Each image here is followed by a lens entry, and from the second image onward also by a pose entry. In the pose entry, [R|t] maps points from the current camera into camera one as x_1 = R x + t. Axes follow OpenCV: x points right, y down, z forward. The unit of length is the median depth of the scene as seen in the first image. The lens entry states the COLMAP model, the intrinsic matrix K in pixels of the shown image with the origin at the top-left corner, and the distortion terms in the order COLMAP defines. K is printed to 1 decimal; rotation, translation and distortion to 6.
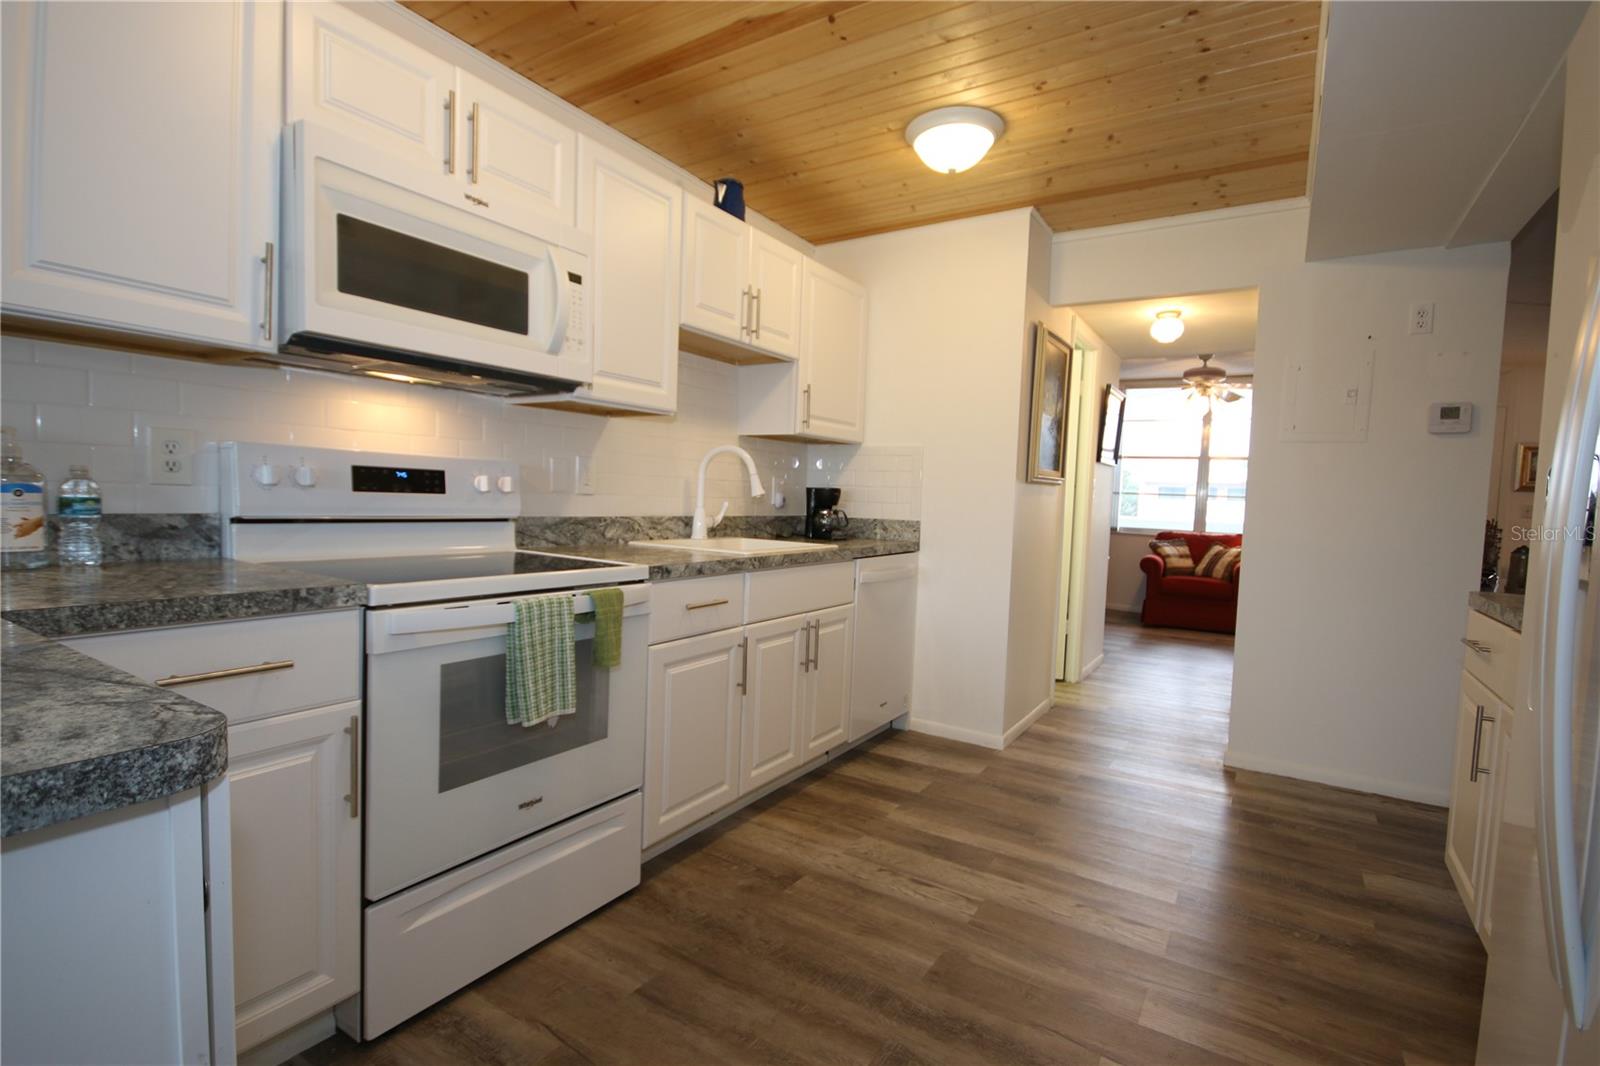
lens RADIAL K [[752.7, 0, 792.3], [0, 752.7, 534.5], [0, 0, 1]] dist [-0.000032, 0.000164]
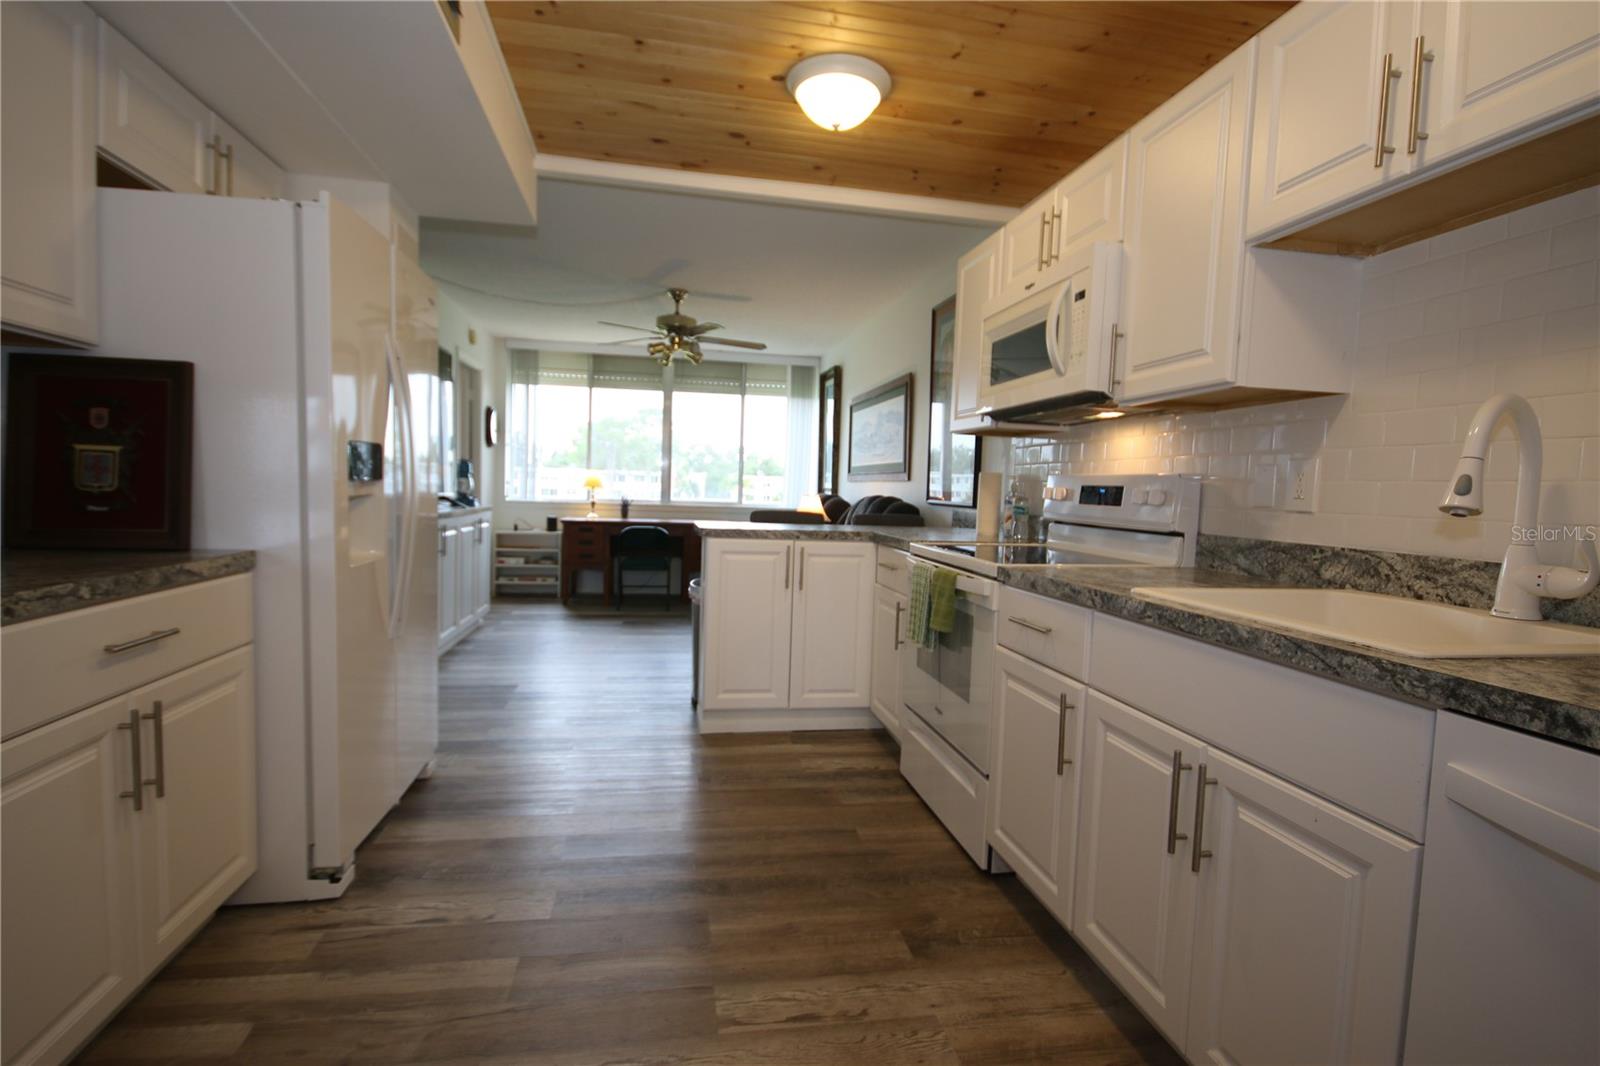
lens RADIAL K [[752.7, 0, 792.3], [0, 752.7, 534.5], [0, 0, 1]] dist [-0.000032, 0.000164]
pose [[-0.732605, -0.018543, -0.680401, 0.677646], [-0.096647, 0.992334, 0.077018, -0.049316], [0.673758, 0.122183, -0.728781, 1.459341]]
